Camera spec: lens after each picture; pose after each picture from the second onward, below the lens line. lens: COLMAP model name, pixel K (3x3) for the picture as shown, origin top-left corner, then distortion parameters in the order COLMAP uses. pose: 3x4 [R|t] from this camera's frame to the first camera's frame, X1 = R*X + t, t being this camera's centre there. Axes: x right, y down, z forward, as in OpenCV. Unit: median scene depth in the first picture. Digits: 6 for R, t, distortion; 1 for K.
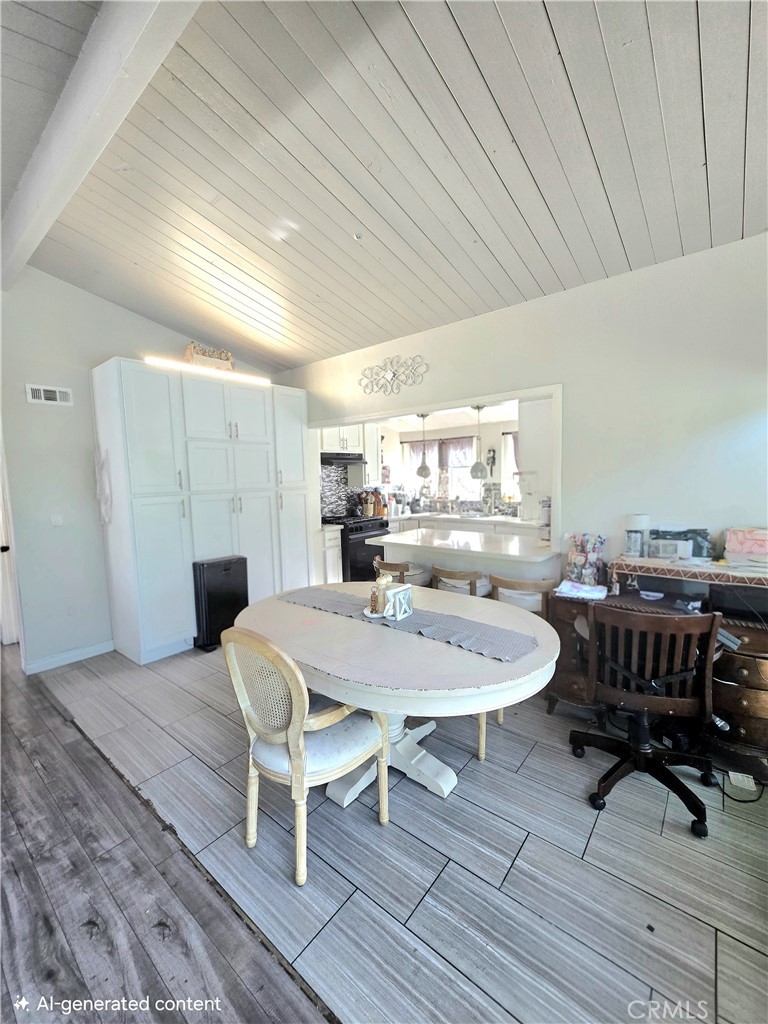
lens RADIAL K [[417.8, 0, 381.7], [0, 417.8, 520.6], [0, 0, 1]] dist [-0.008983, 0.003923]
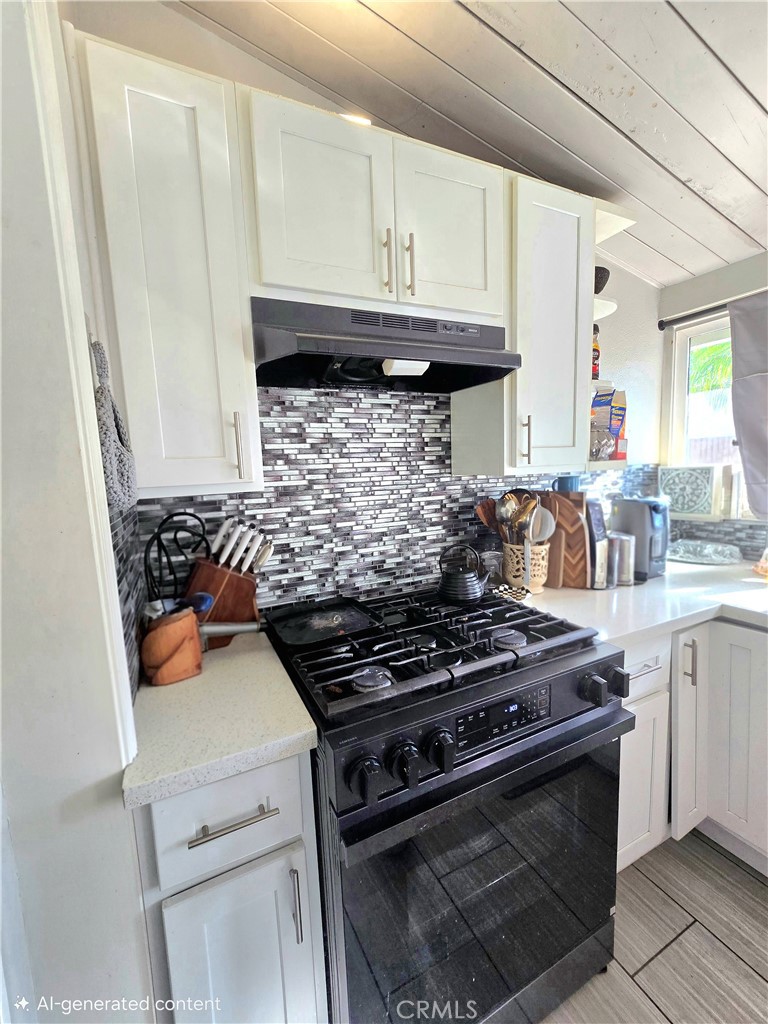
lens RADIAL K [[417.8, 0, 381.7], [0, 417.8, 520.6], [0, 0, 1]] dist [-0.008983, 0.003923]
pose [[0.907437, 0.041512, -0.418133, -0.007266], [-0.024536, 0.998645, 0.045898, -0.062416], [0.419472, -0.031390, 0.907225, 0.738572]]
